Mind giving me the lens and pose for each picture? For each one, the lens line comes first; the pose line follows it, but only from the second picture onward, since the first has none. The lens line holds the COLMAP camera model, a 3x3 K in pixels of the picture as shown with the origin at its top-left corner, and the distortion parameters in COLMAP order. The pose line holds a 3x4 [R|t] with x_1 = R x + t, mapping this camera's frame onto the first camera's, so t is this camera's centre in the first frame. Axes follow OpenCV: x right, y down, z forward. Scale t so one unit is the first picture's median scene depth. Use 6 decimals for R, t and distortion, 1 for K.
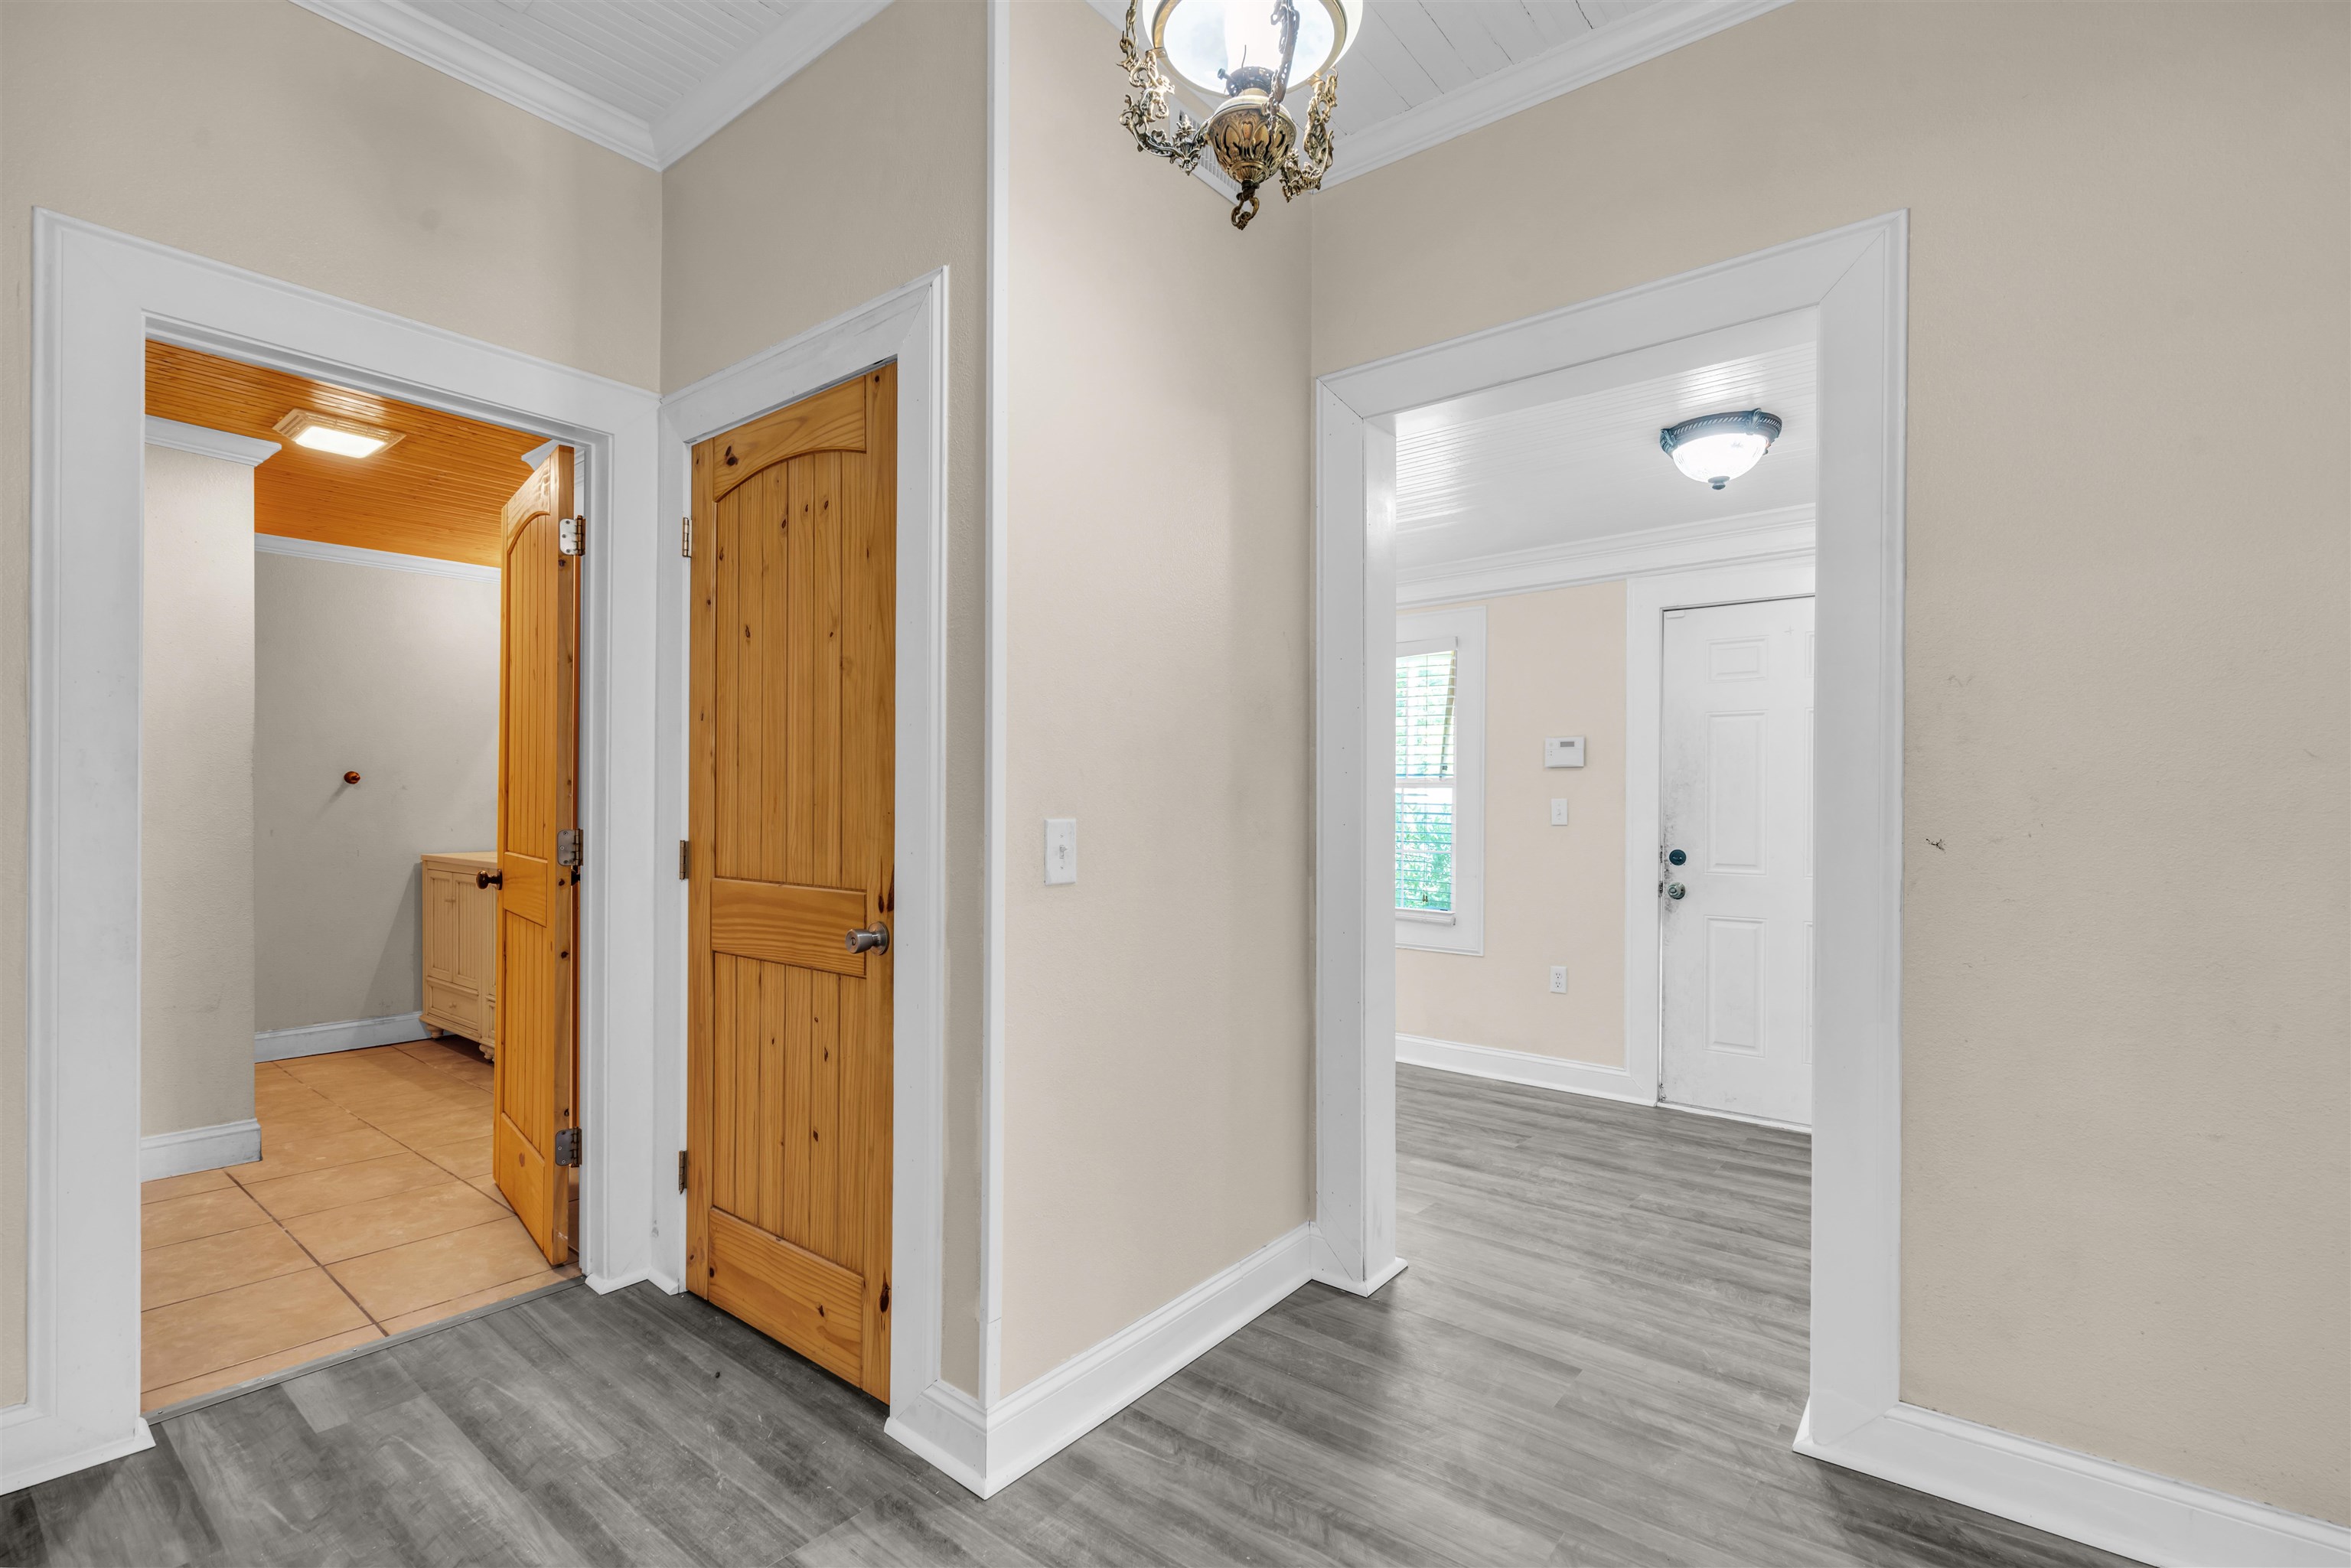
lens RADIAL K [[1058.4, 0, 1184.3], [0, 1058.4, 795.7], [0, 0, 1]] dist [-0.004316, 0.000141]
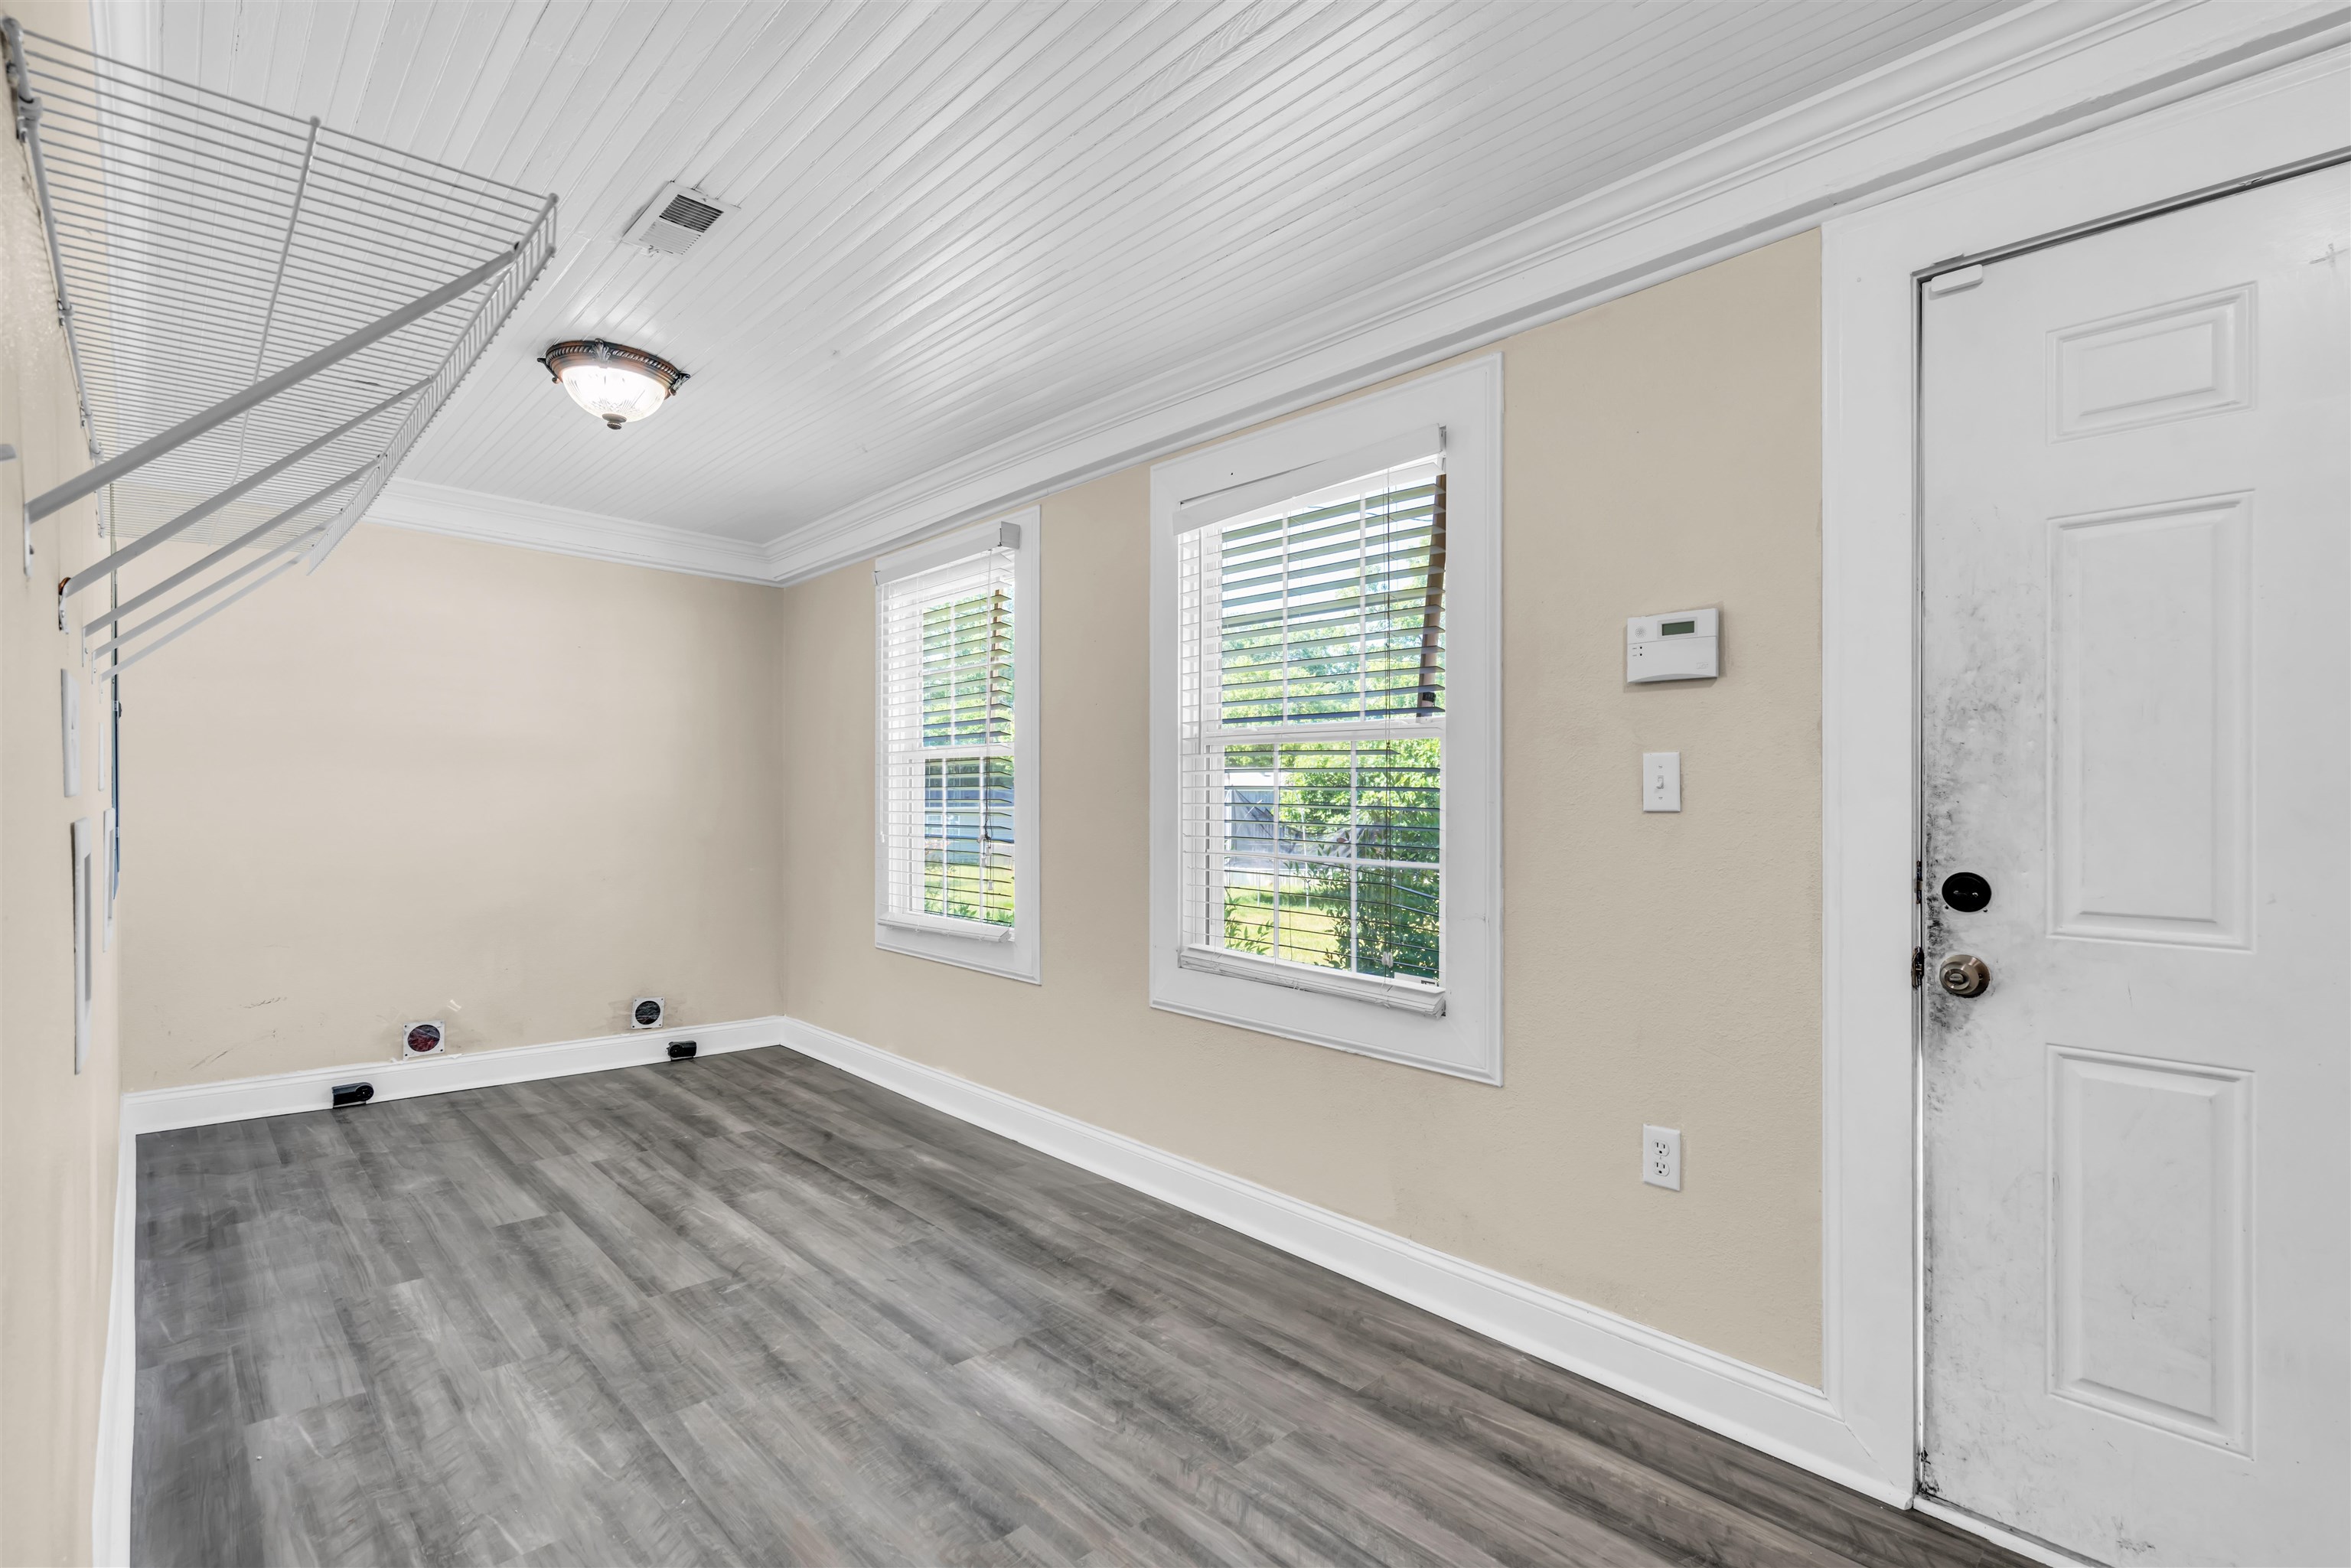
lens RADIAL K [[1058.4, 0, 1164.4], [0, 1058.4, 778.4], [0, 0, 1]] dist [-0.004316, 0.000141]
pose [[0.989957, -0.011489, -0.140904, 0.221468], [0.012424, 0.999906, 0.005758, 0.009173], [0.140824, -0.007450, 0.990007, 0.557962]]
